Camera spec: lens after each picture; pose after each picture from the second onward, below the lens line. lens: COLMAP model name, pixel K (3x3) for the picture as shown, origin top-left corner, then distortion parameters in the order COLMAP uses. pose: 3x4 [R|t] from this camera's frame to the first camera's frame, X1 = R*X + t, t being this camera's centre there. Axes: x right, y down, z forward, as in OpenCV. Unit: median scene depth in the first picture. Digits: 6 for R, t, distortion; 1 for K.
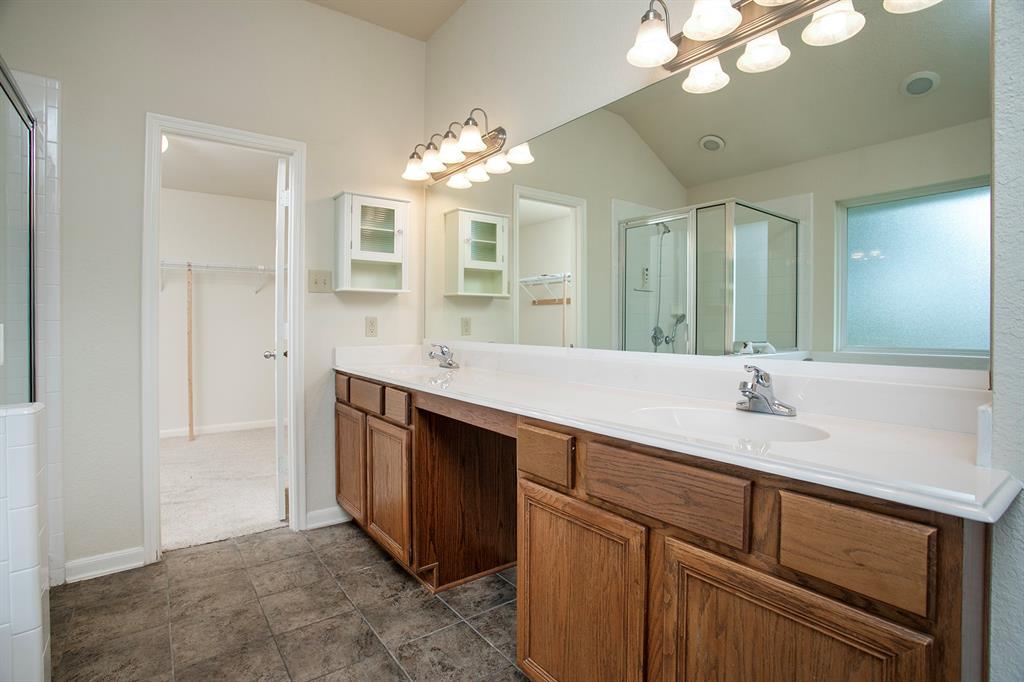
lens RADIAL K [[495.9, 0, 517.6], [0, 495.9, 326.8], [0, 0, 1]] dist [-0.075616, 0.024603]
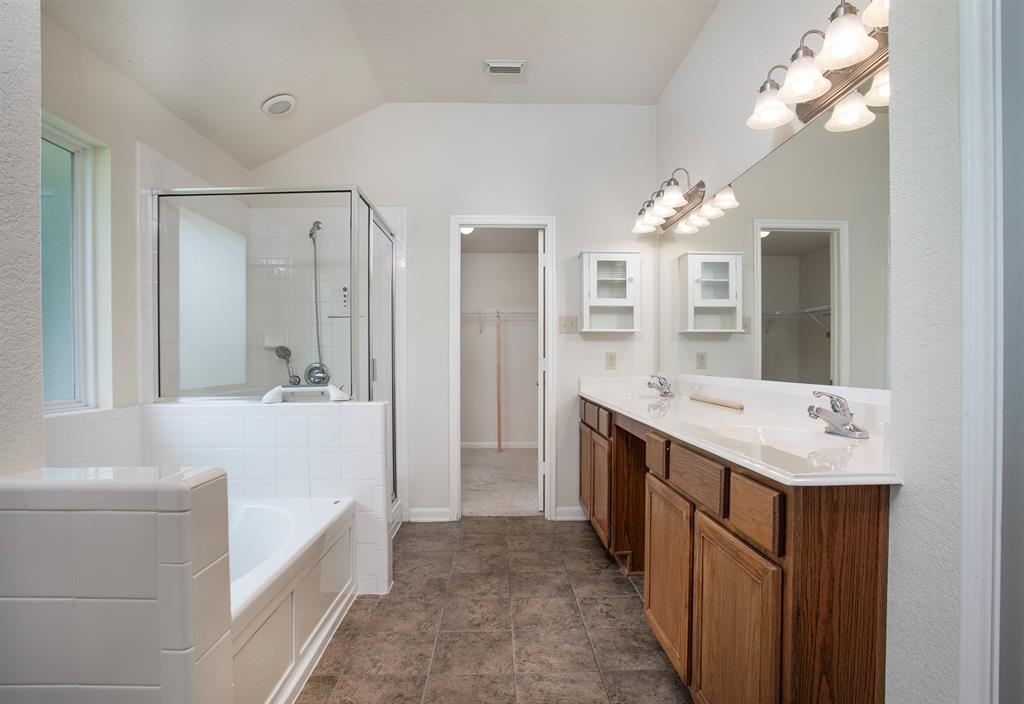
lens RADIAL K [[531.8, 0, 514.6], [0, 531.8, 369.9], [0, 0, 1]] dist [-0.078103, 0.000197]
pose [[0.815575, 0.008599, -0.578587, 0.292040], [-0.001177, 0.999912, 0.013202, 0.005701], [0.578650, -0.010087, 0.815514, -0.203154]]
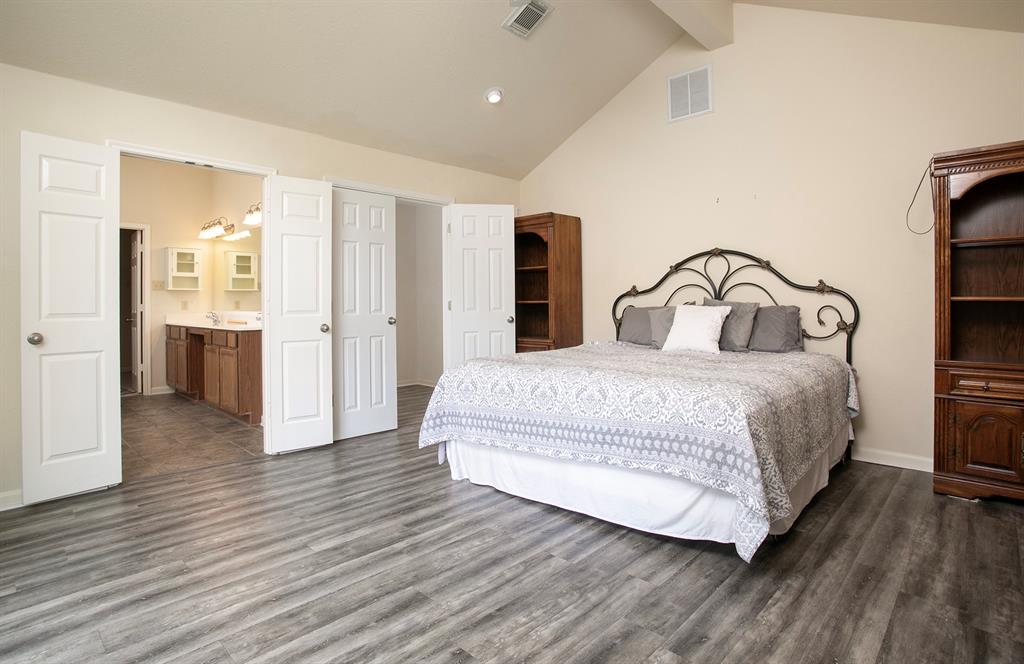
lens RADIAL K [[518.4, 0, 515.5], [0, 518.4, 298.6], [0, 0, 1]] dist [-0.023860, 0.001291]
pose [[0.987649, -0.013935, 0.156063, 0.938660], [0.015831, 0.999815, -0.010913, 0.021605], [-0.155882, 0.013249, 0.987687, -1.747893]]
